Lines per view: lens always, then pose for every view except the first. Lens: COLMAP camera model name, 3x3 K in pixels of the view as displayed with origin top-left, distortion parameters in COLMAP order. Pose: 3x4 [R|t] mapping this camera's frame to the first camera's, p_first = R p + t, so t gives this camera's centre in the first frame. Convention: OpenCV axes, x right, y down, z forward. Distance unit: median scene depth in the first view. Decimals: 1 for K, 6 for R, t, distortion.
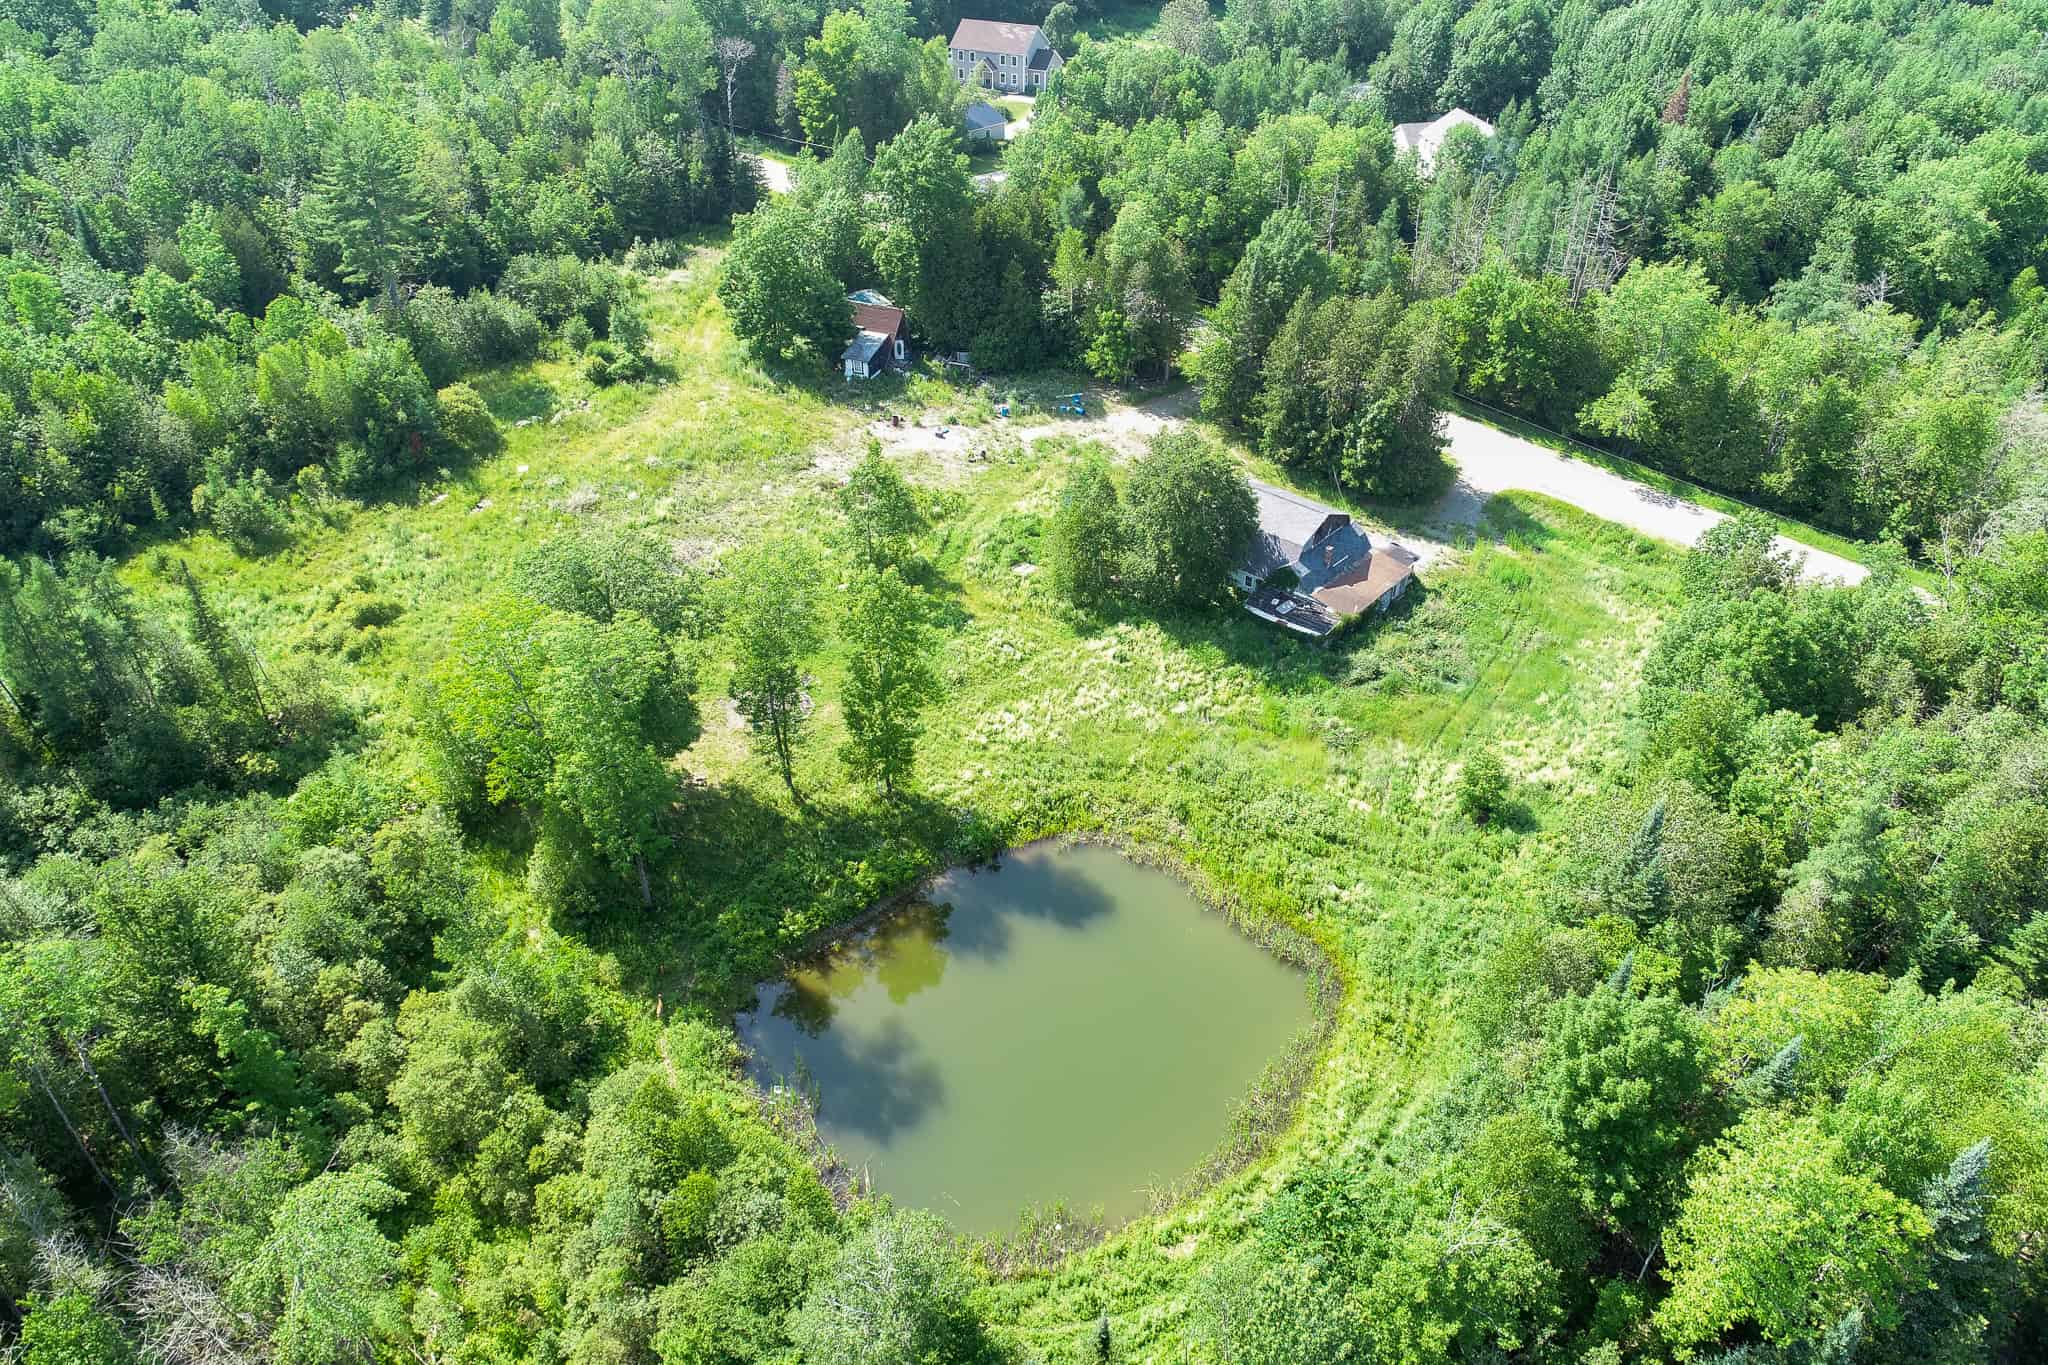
lens RADIAL K [[1364.7, 0, 1022.3], [0, 1364.7, 700.6], [0, 0, 1]] dist [0.003239, 0.001114]
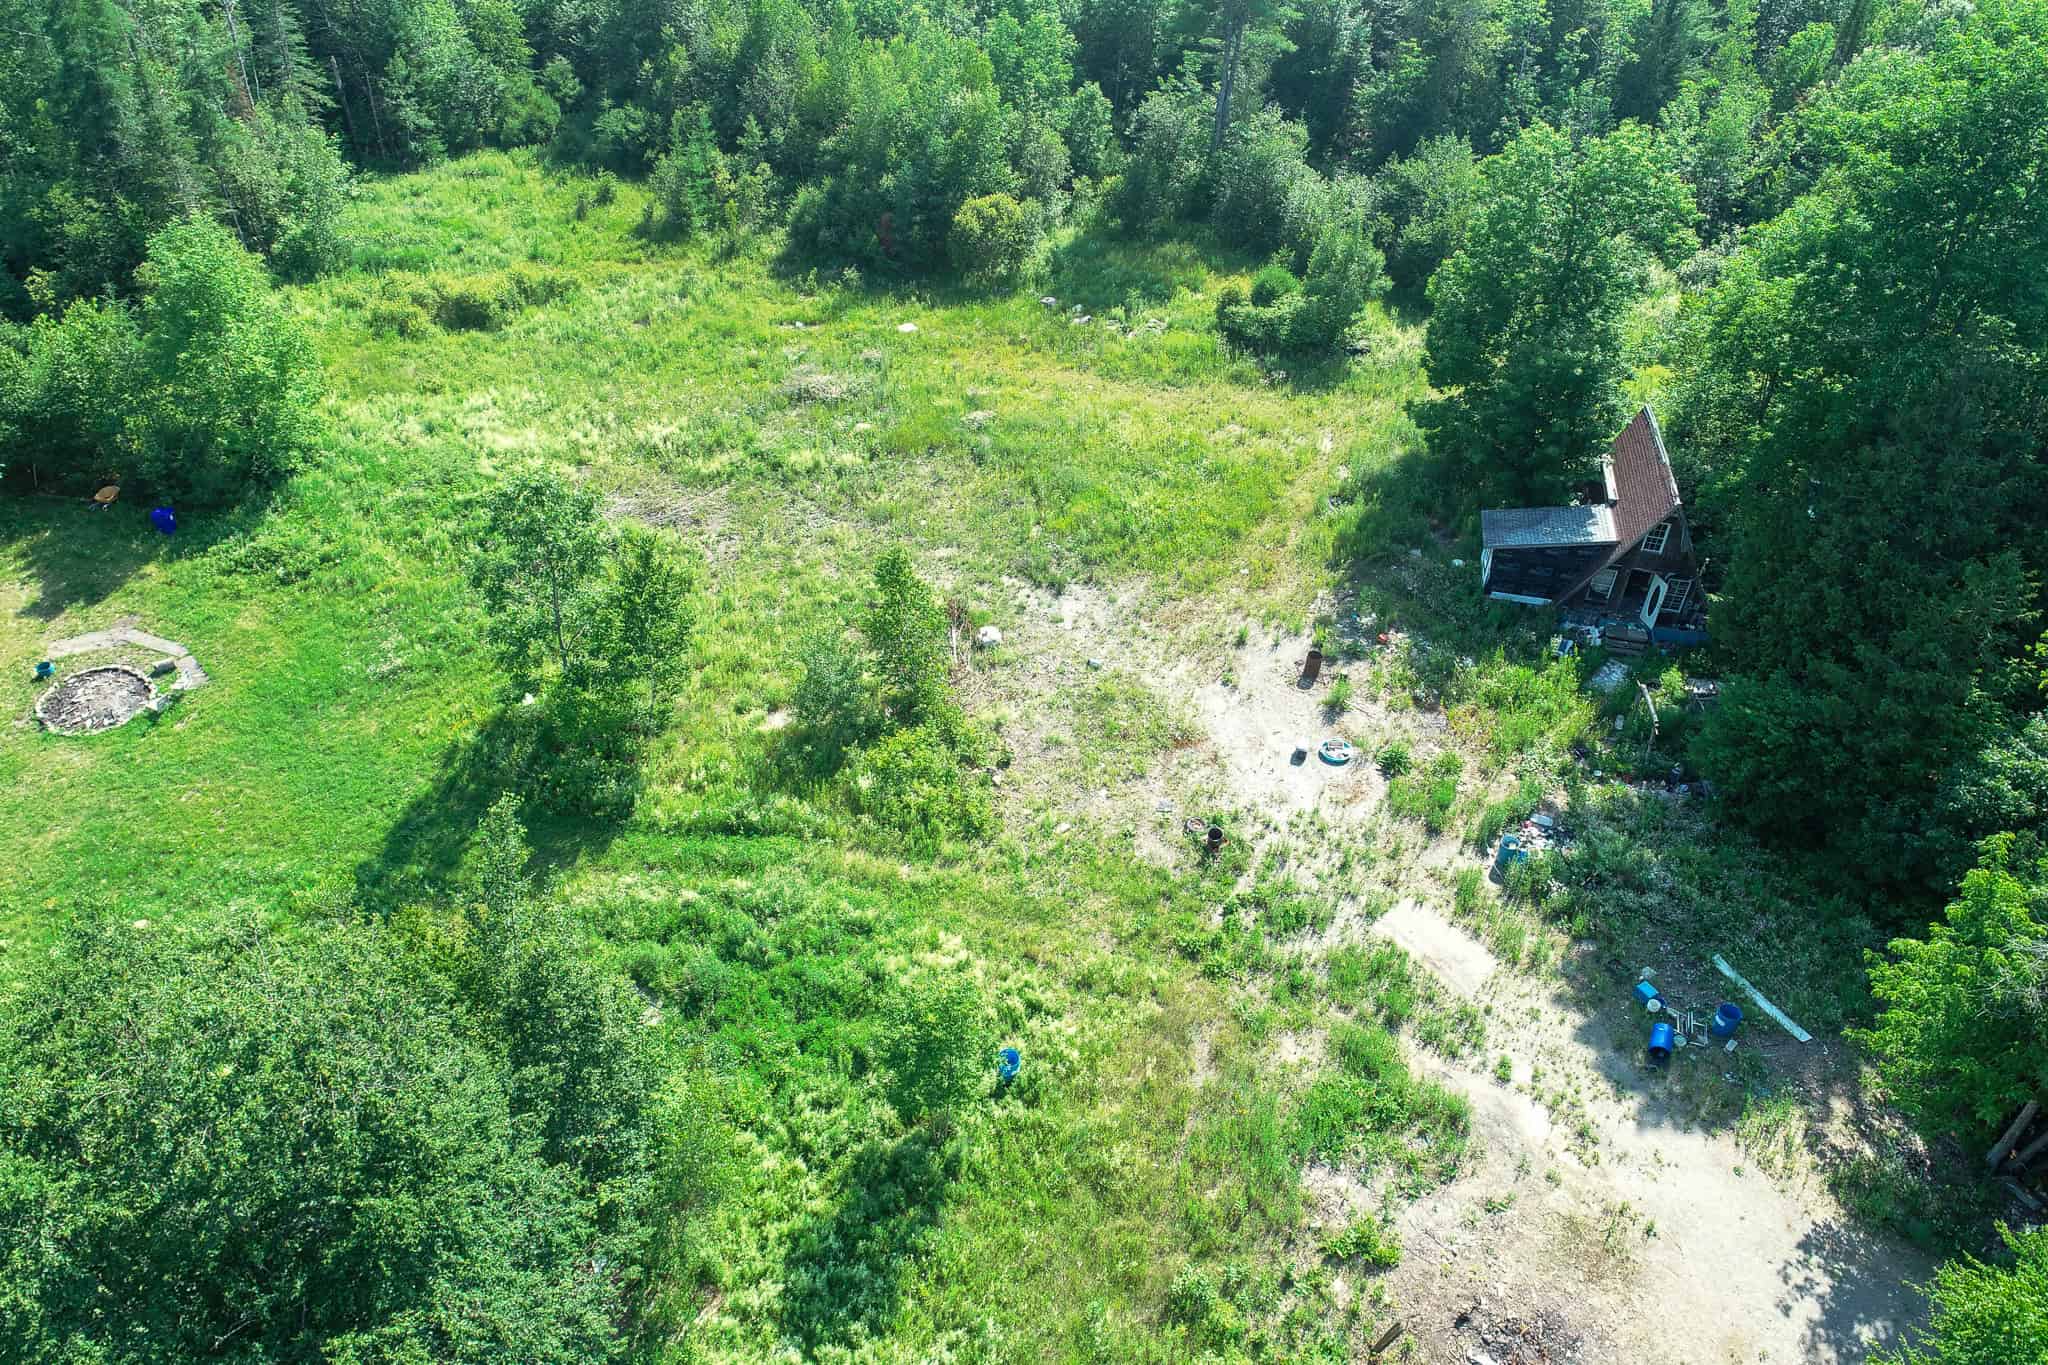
lens RADIAL K [[1393.3, 0, 1024.0], [0, 1393.3, 682.5], [0, 0, 1]] dist [0.004742, -0.002194]
pose [[0.164528, 0.574936, -0.801486, 0.225709], [-0.620864, 0.691760, 0.368776, -0.311230], [0.766458, 0.436940, 0.470771, 0.788246]]
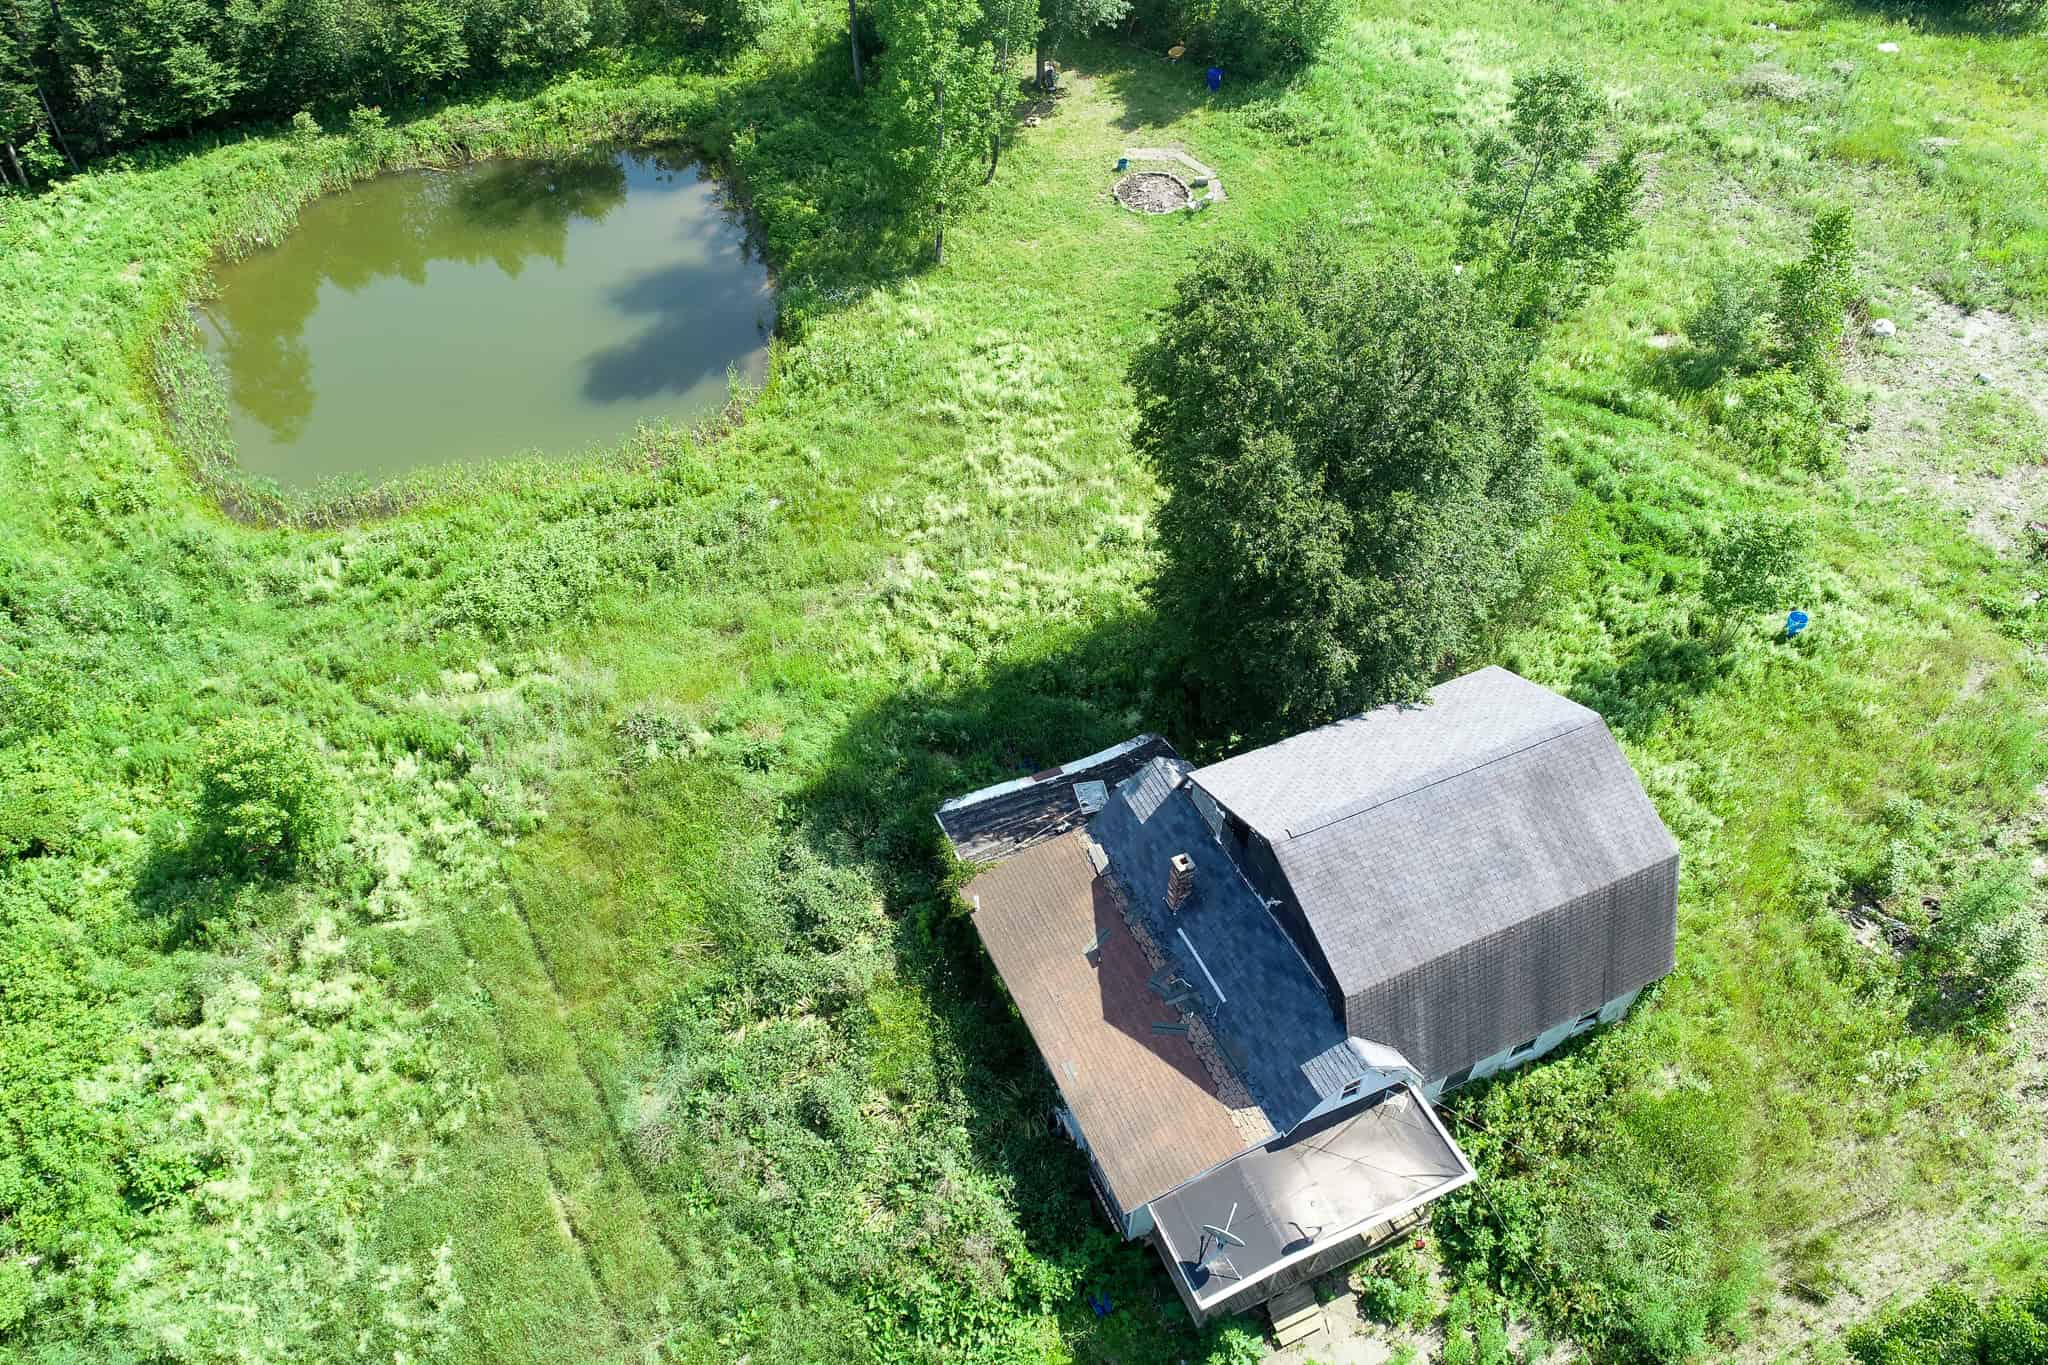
lens RADIAL K [[1393.3, 0, 1024.0], [0, 1393.3, 682.5], [0, 0, 1]] dist [0.004742, -0.002194]
pose [[-0.400280, 0.648102, -0.647873, 0.356999], [-0.555550, 0.390632, 0.734010, -0.290639], [0.728793, 0.653736, 0.203690, 0.752748]]
